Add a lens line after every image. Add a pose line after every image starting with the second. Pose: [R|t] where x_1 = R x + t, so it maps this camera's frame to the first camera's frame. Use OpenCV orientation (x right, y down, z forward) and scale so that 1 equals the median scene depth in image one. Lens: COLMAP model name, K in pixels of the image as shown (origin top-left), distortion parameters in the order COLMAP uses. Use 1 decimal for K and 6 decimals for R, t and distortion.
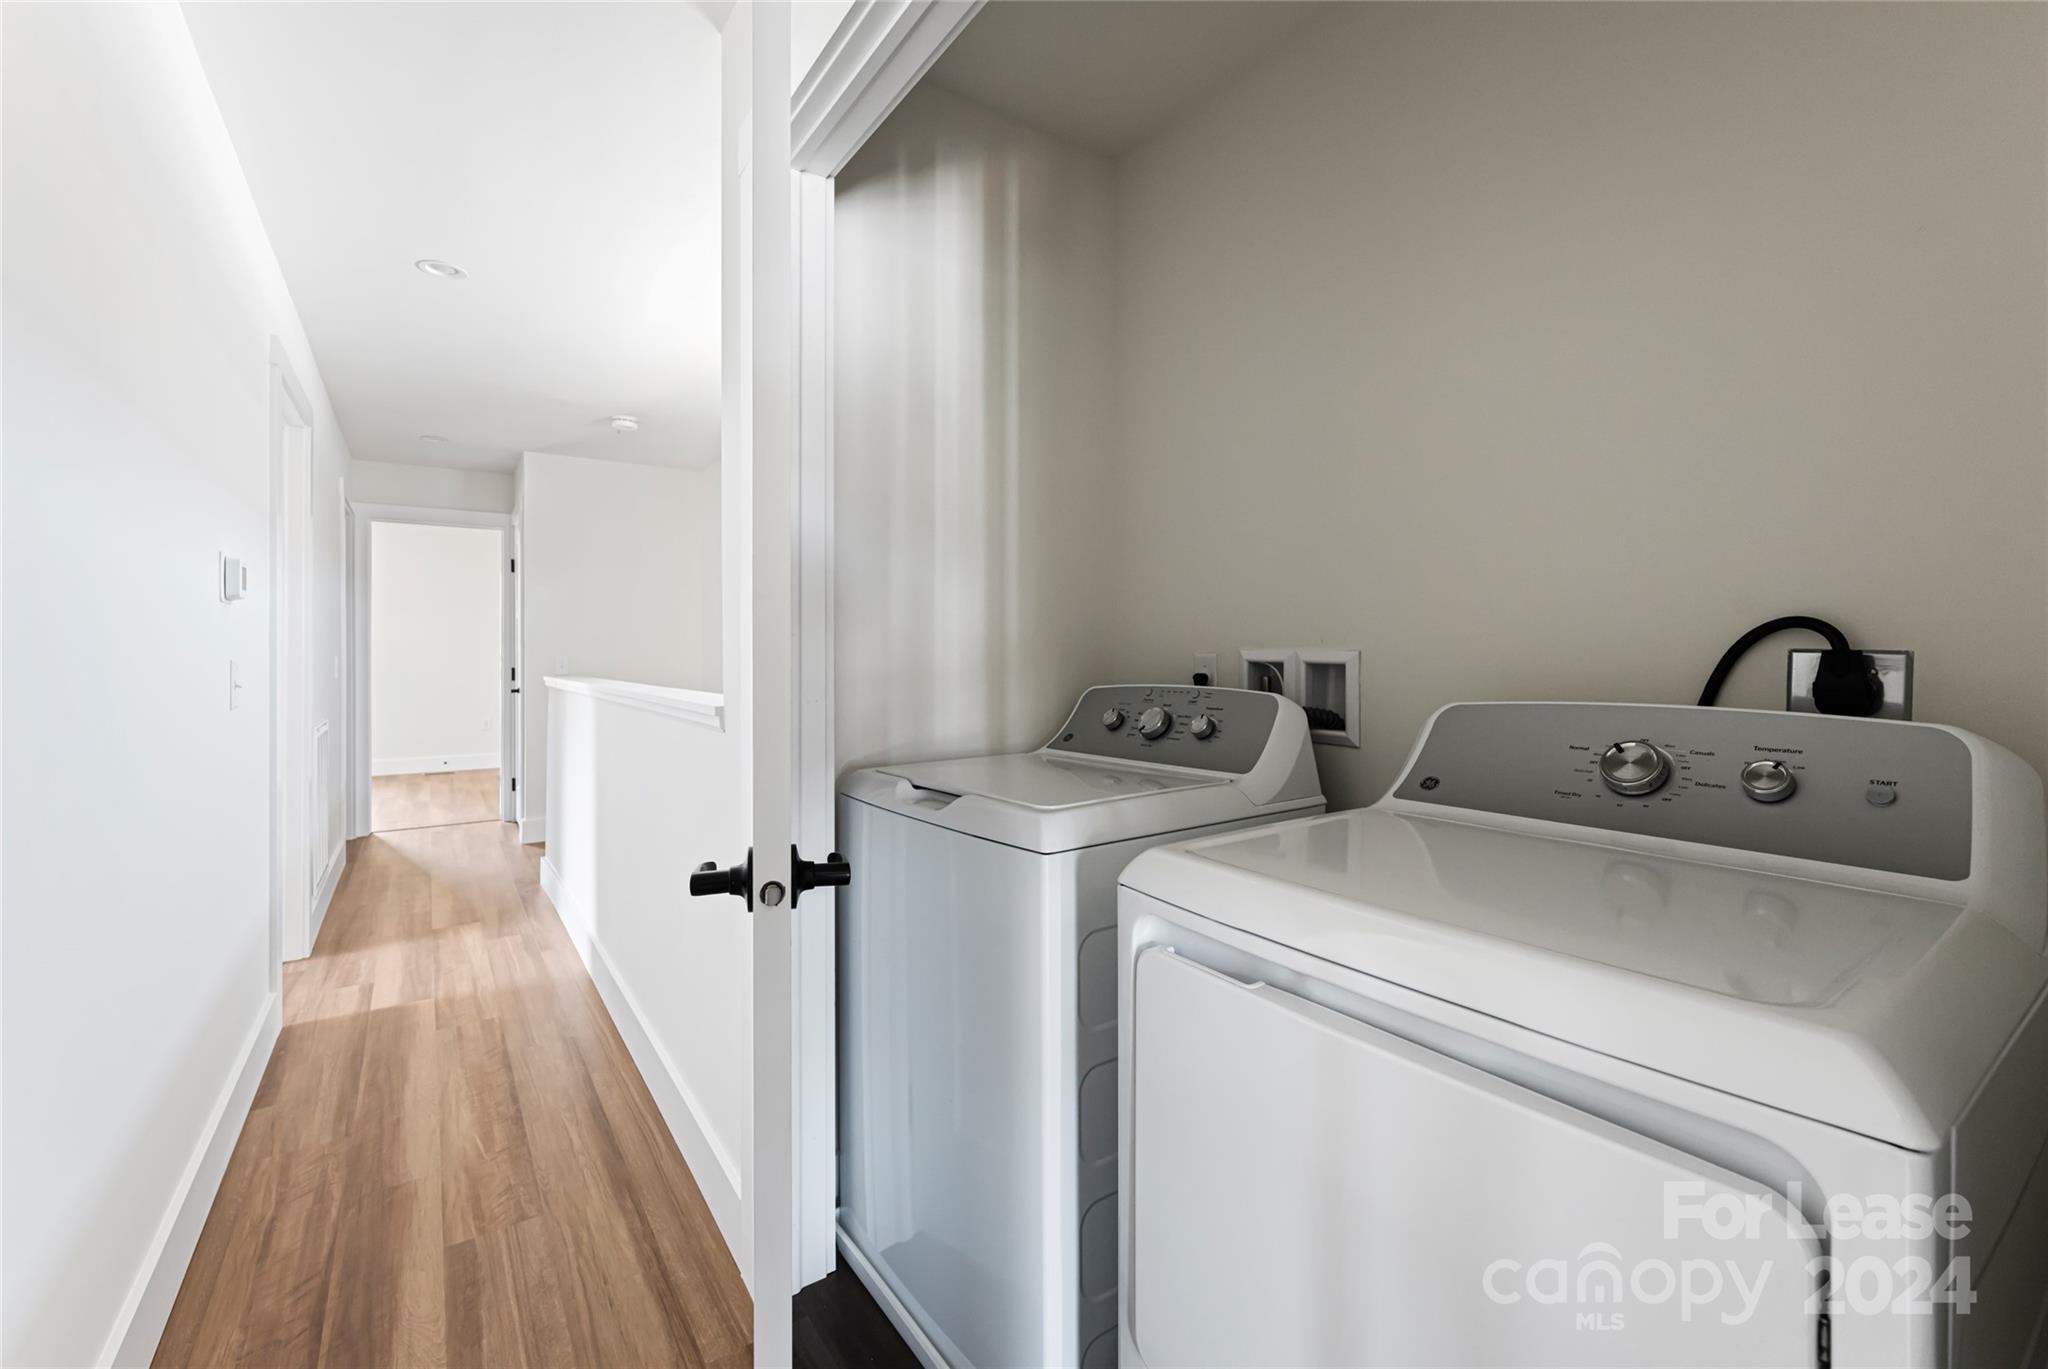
lens RADIAL K [[869.7, 0, 1022.1], [0, 869.7, 651.6], [0, 0, 1]] dist [0.000066, -0.000025]
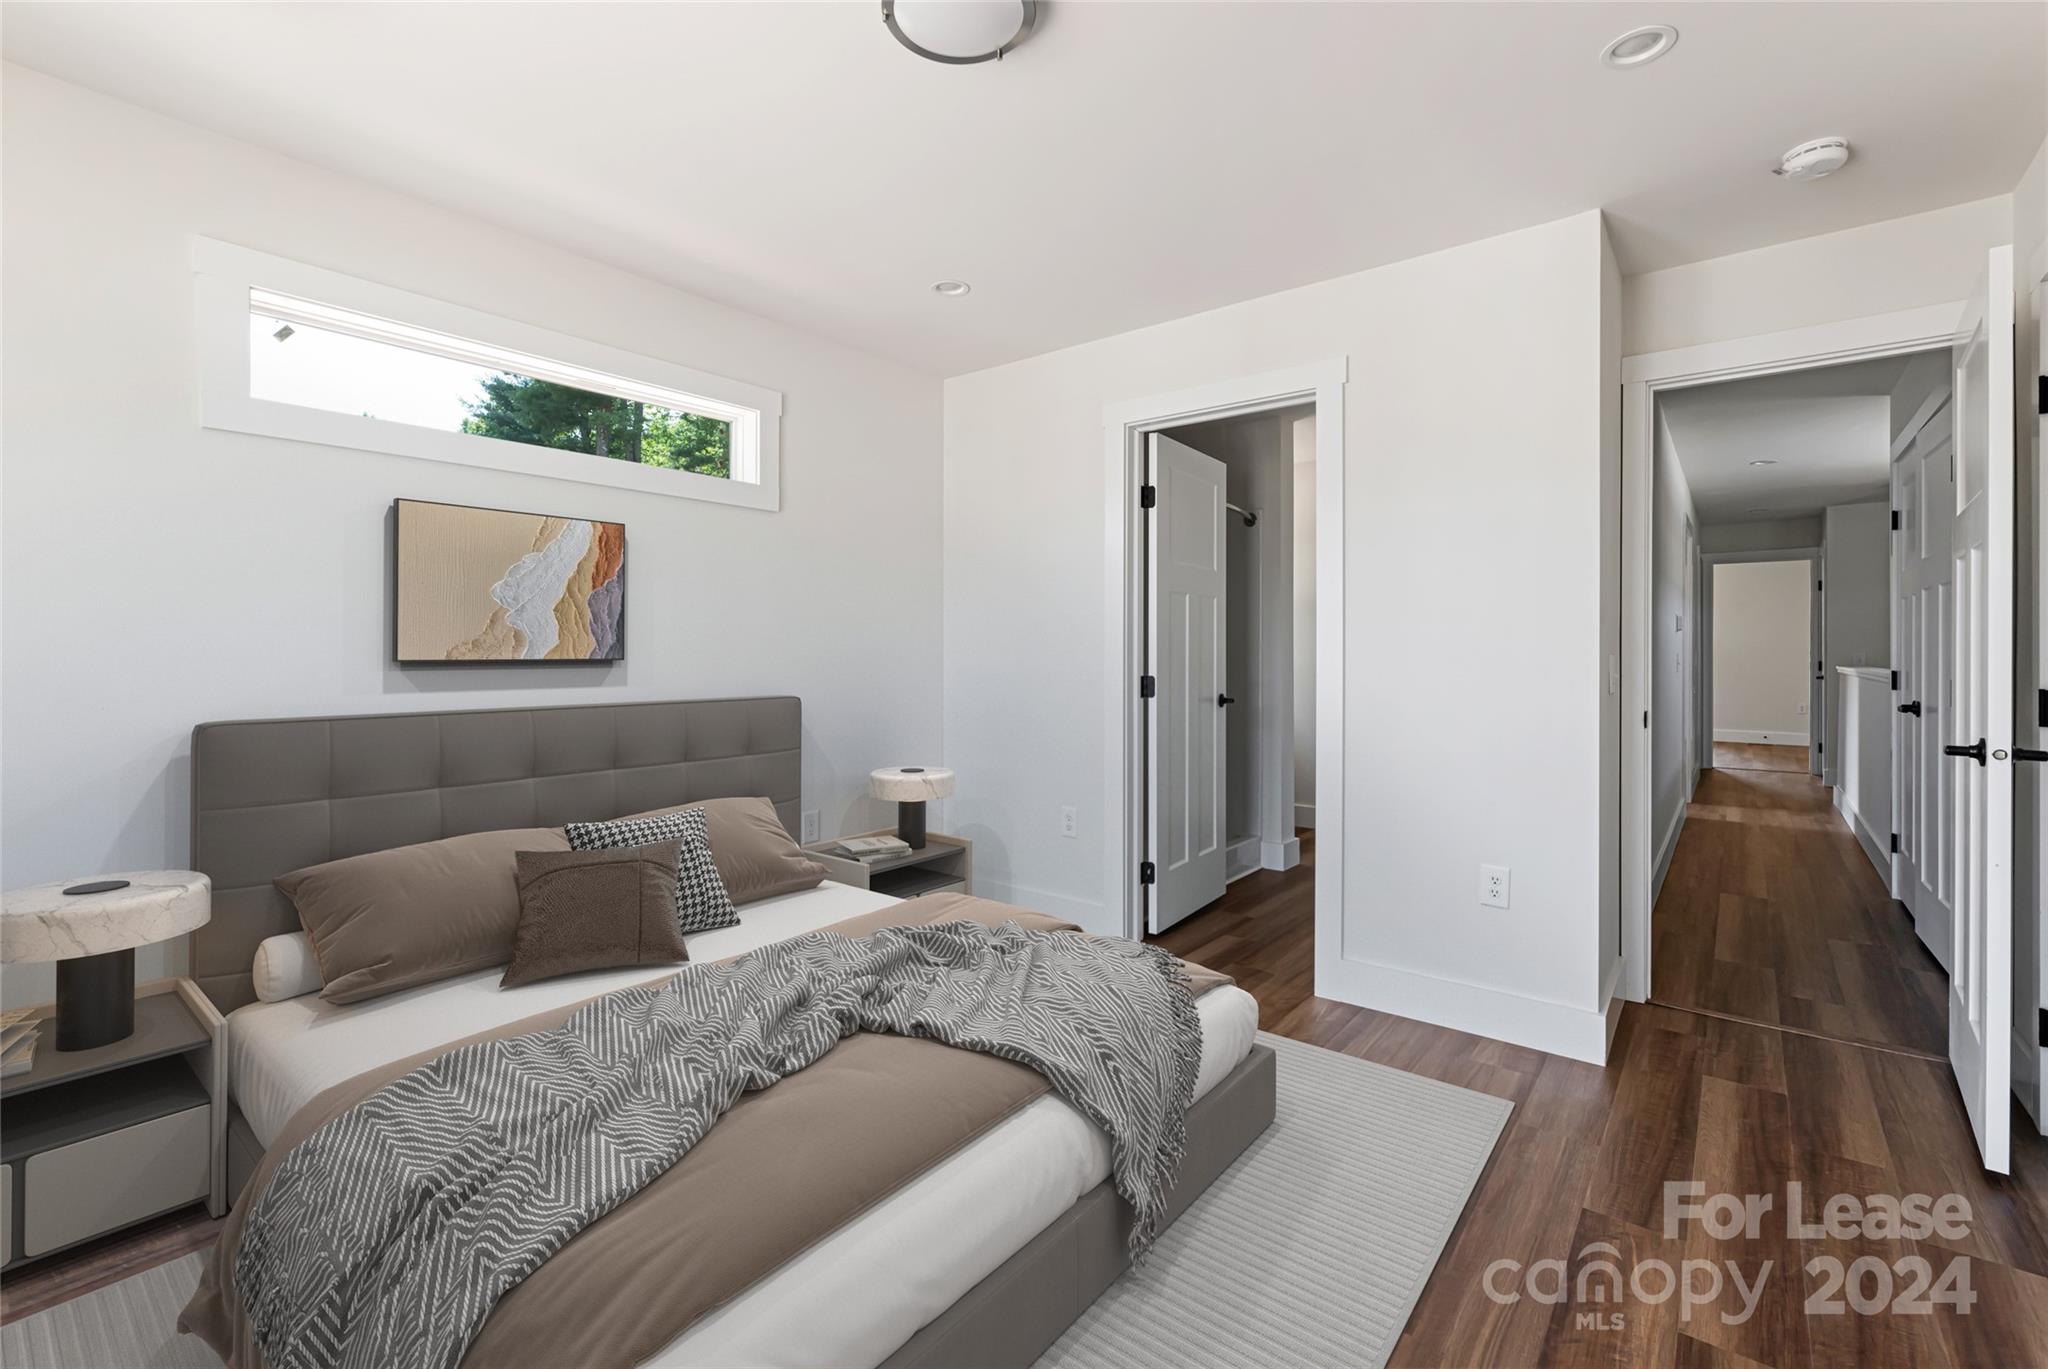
lens RADIAL K [[888.6, 0, 1022.7], [0, 888.6, 649.0], [0, 0, 1]] dist [0.000841, 0.000147]
pose [[0.284476, 0.002127, -0.958681, 0.407862], [-0.001731, 0.999997, 0.001705, -0.000365], [0.958682, 0.001174, 0.284479, -0.611588]]
